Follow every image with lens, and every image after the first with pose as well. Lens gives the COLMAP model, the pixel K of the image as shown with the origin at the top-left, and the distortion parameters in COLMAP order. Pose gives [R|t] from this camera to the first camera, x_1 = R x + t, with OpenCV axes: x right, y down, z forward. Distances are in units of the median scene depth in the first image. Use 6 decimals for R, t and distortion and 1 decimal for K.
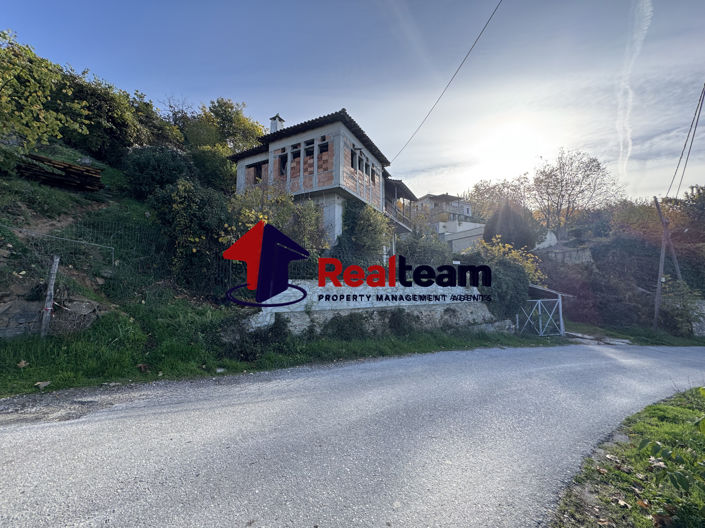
lens RADIAL K [[281.6, 0, 353.3], [0, 281.6, 264.5], [0, 0, 1]] dist [0.000760, -0.000194]
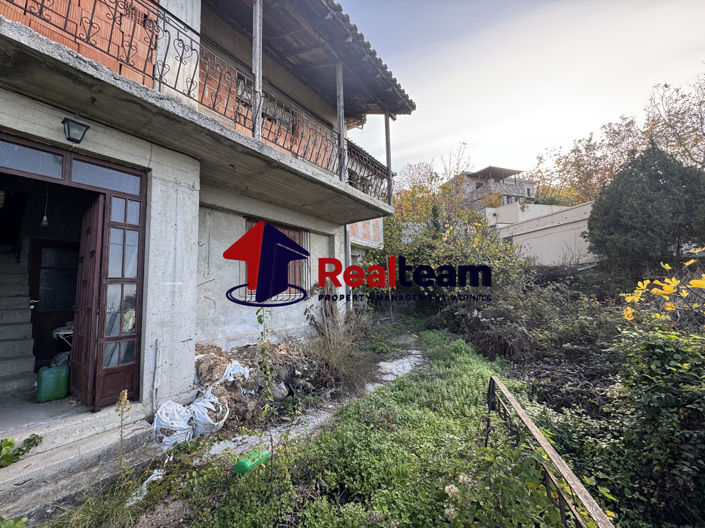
lens RADIAL K [[281.6, 0, 347.1], [0, 281.6, 263.5], [0, 0, 1]] dist [0.000760, -0.000194]
pose [[0.987232, -0.037659, -0.154774, 0.097528], [0.035660, 0.999241, -0.015671, -0.030670], [0.155247, 0.009952, 0.987826, 0.347610]]
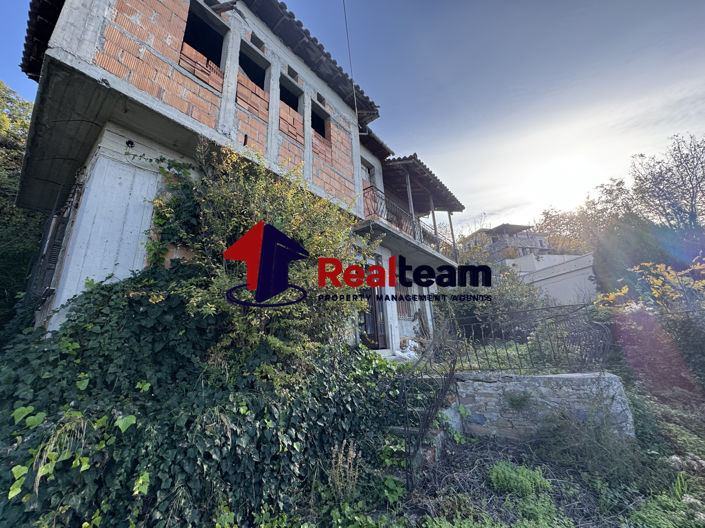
lens RADIAL K [[281.6, 0, 354.2], [0, 281.6, 262.9], [0, 0, 1]] dist [0.000760, -0.000194]
pose [[0.978887, -0.106921, -0.174210, 0.058597], [0.068360, 0.974450, -0.213949, -0.017826], [0.192635, 0.197522, 0.961185, 0.253437]]
